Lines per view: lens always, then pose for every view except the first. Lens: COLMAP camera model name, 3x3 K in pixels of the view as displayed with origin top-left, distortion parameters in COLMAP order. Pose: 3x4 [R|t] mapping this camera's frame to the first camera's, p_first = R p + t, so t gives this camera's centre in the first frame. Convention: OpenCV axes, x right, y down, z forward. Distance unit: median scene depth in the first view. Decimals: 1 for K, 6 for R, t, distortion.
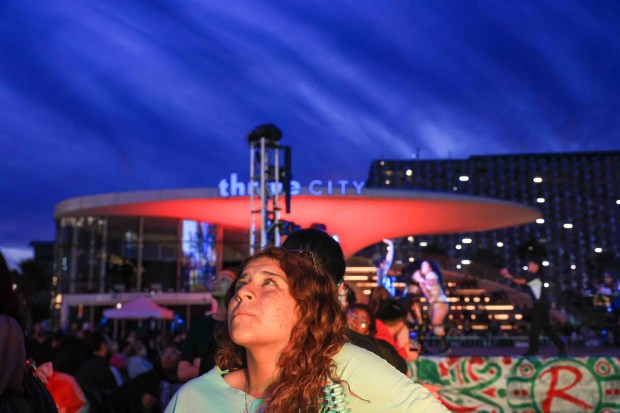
lens RADIAL K [[624.6, 0, 310.0], [0, 624.6, 206.5], [0, 0, 1]] dist [-0.010713, 0.002863]
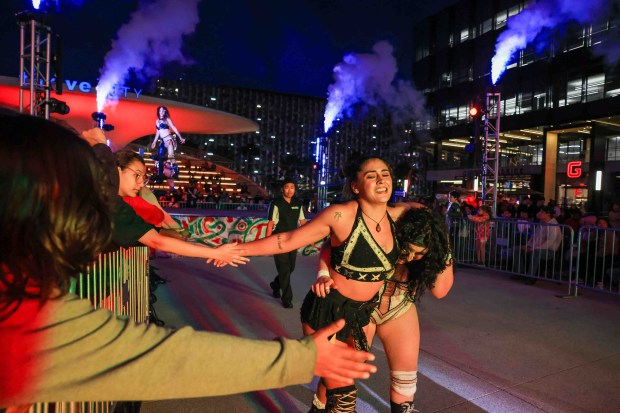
lens RADIAL K [[624.6, 0, 310.0], [0, 624.6, 206.5], [0, 0, 1]] dist [-0.010713, 0.002863]
pose [[0.911659, 0.034077, 0.409533, -0.146377], [-0.116218, 0.977253, 0.177395, -0.082836], [-0.394173, -0.209319, 0.894882, -0.486795]]
